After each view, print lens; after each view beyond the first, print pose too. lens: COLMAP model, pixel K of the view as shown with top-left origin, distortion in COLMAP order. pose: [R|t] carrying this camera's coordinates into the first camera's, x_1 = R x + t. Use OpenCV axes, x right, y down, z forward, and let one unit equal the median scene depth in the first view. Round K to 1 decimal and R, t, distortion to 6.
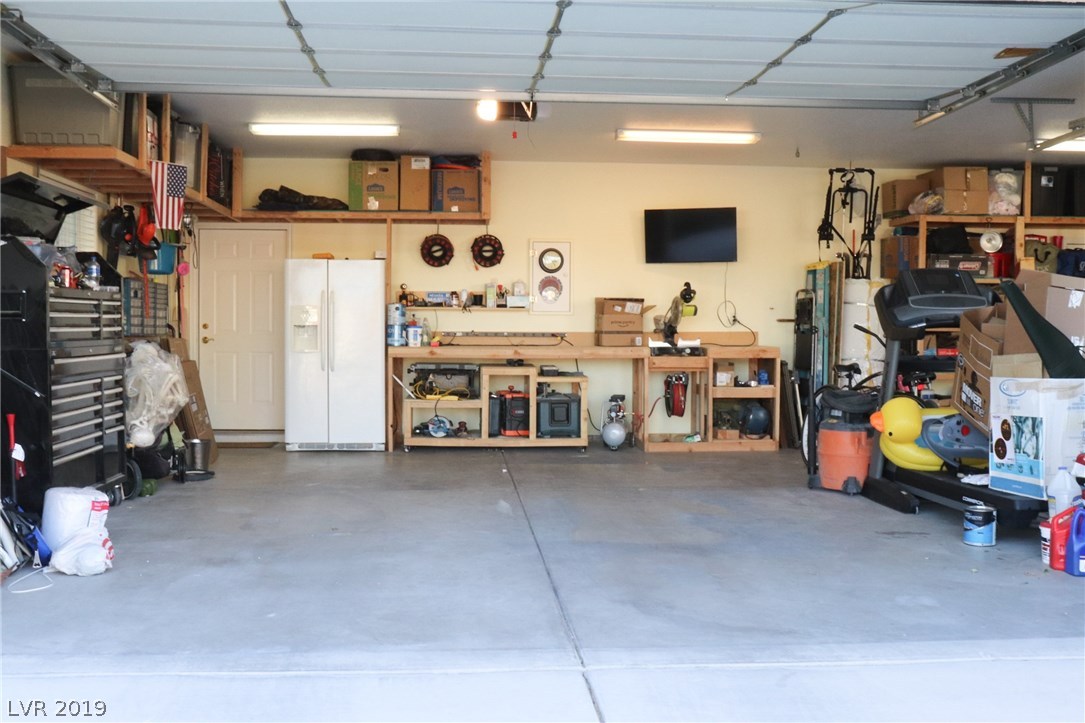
lens RADIAL K [[1157.7, 0, 542.2], [0, 1157.7, 357.0], [0, 0, 1]] dist [-0.023431, 0.000000]
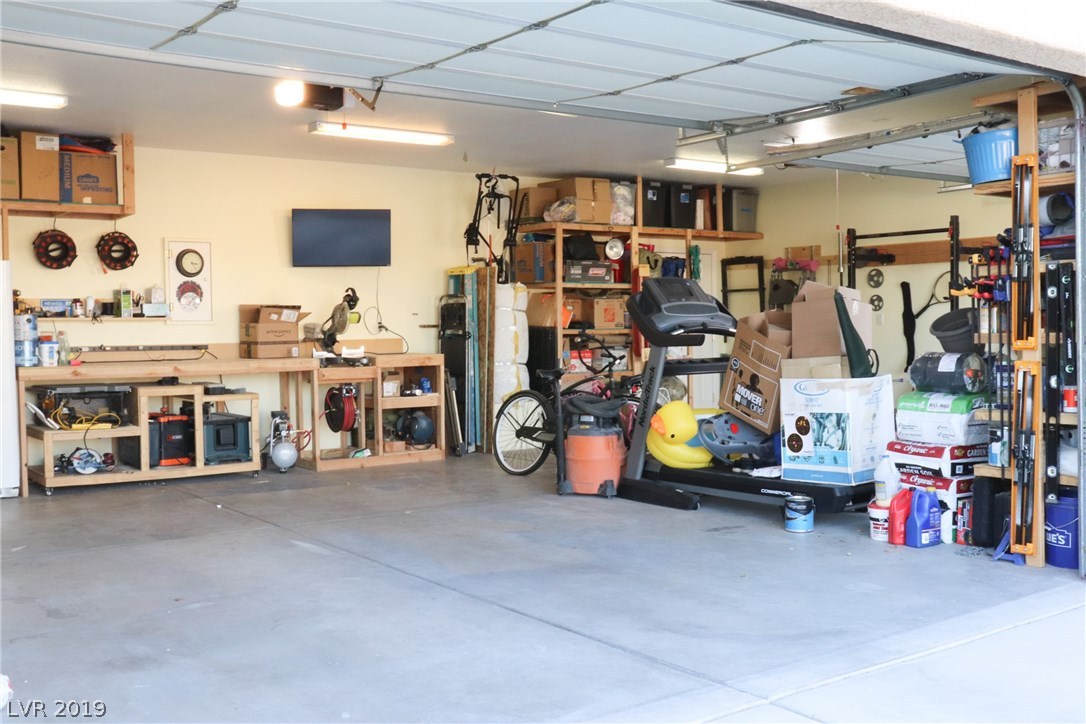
lens RADIAL K [[1190.8, 0, 543.4], [0, 1190.8, 367.2], [0, 0, 1]] dist [-0.033650, 0.000000]
pose [[0.845416, -0.035470, 0.532929, -0.260280], [0.029726, 0.999371, 0.019359, -0.014254], [-0.533281, -0.000524, 0.845938, 0.100812]]
